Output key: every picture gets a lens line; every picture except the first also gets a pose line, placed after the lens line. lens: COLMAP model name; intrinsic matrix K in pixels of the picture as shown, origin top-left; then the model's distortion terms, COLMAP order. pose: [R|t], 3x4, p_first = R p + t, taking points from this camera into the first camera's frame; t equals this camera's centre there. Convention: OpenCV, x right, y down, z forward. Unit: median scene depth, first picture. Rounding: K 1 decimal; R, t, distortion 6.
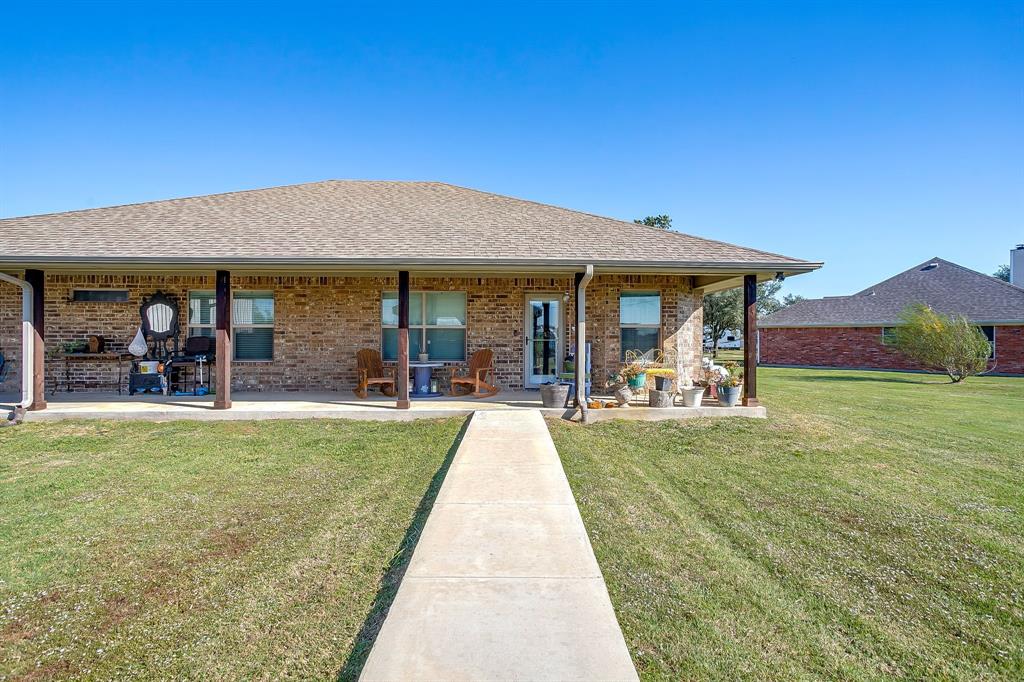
lens RADIAL K [[495.9, 0, 511.8], [0, 495.9, 335.9], [0, 0, 1]] dist [-0.054643, 0.035423]
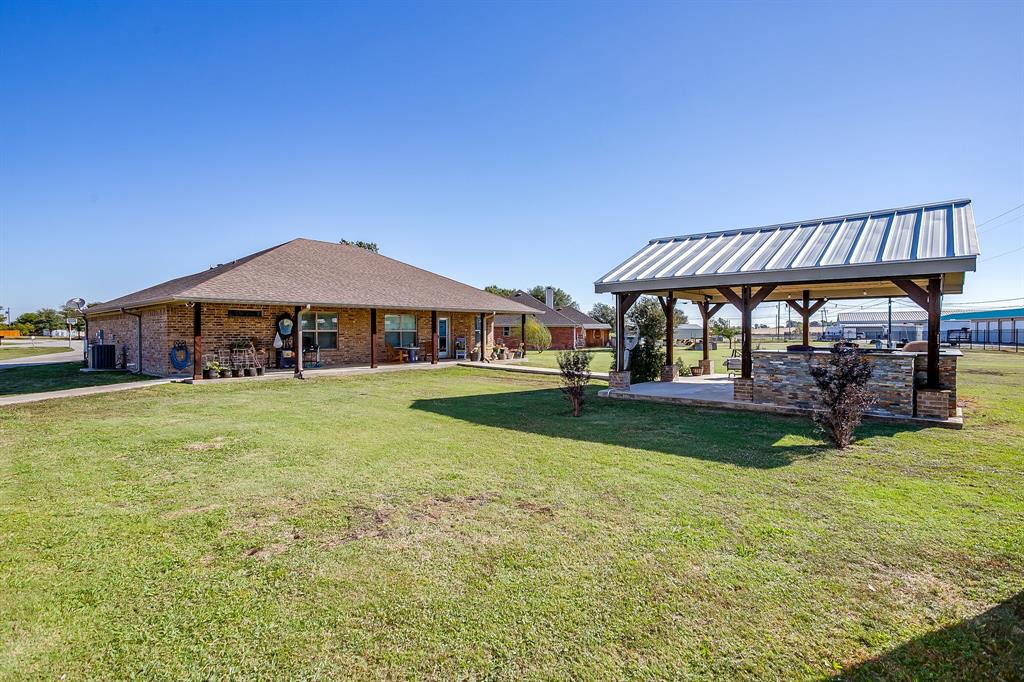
lens RADIAL K [[495.9, 0, 511.8], [0, 495.9, 335.9], [0, 0, 1]] dist [-0.054643, 0.035423]
pose [[0.709182, -0.009484, 0.704962, -1.409759], [-0.001579, 0.999886, 0.015040, -0.031569], [-0.705024, -0.011780, 0.709086, -0.893876]]
